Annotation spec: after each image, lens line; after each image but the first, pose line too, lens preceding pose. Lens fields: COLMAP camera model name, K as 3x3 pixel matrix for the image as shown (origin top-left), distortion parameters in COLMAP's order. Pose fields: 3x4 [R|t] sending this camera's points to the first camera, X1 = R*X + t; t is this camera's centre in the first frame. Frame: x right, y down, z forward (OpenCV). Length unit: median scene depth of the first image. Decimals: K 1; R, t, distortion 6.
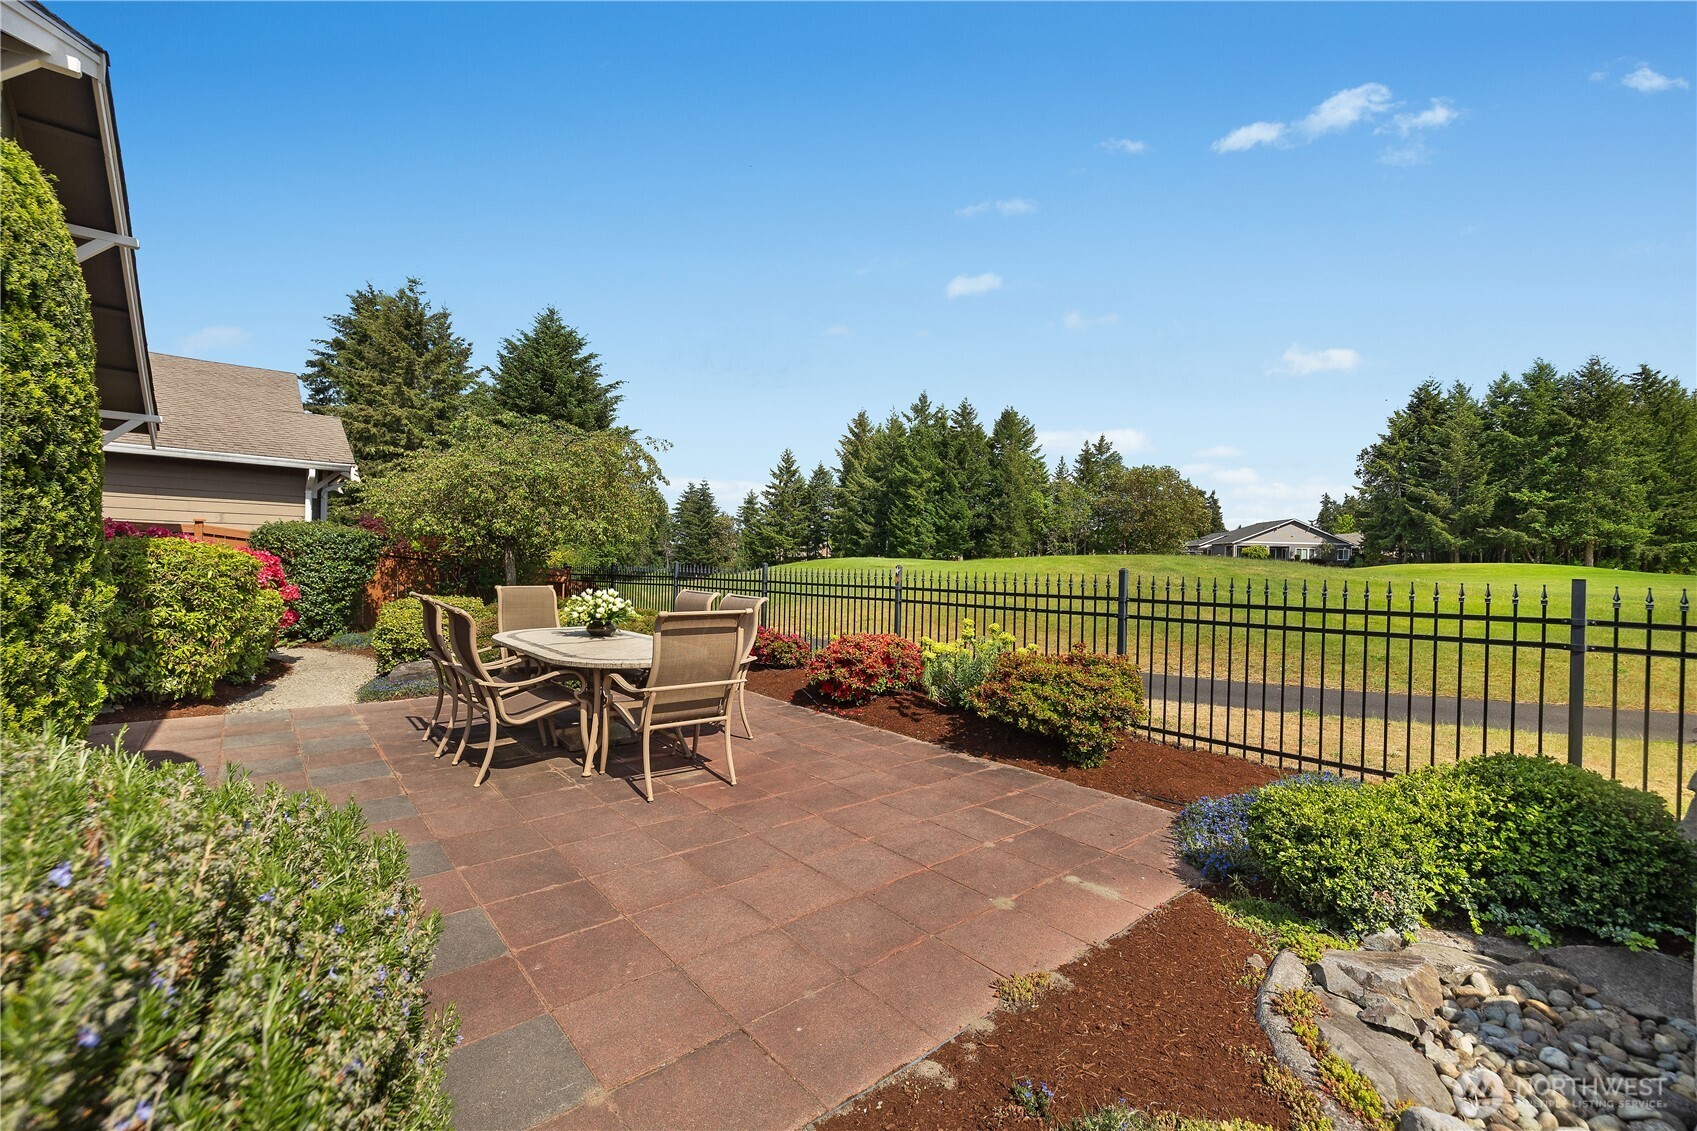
lens RADIAL K [[749.3, 0, 802.3], [0, 749.3, 565.8], [0, 0, 1]] dist [-0.002167, -0.000551]
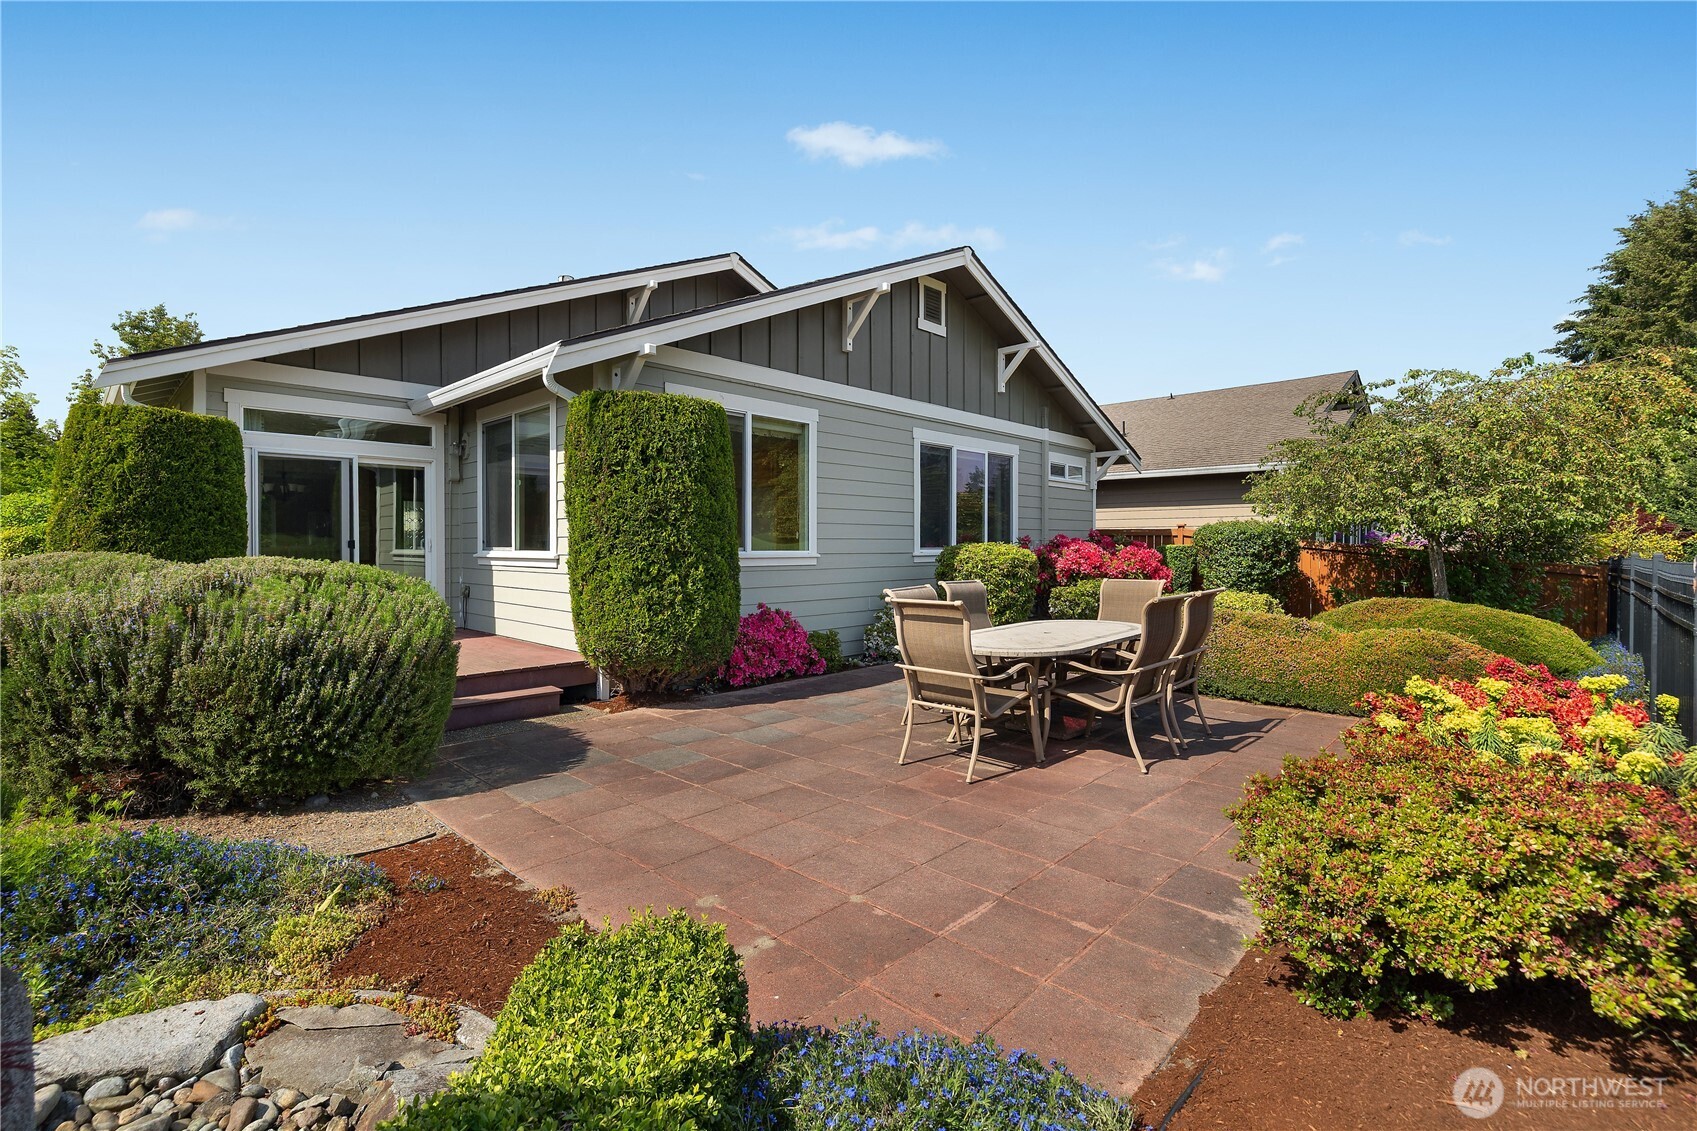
lens RADIAL K [[749.3, 0, 841.9], [0, 749.3, 549.8], [0, 0, 1]] dist [-0.002167, -0.000551]
pose [[0.109872, -0.018523, -0.993773, 0.963687], [-0.000630, 0.999825, -0.018705, 0.009609], [0.993946, 0.002681, 0.109841, 0.813562]]
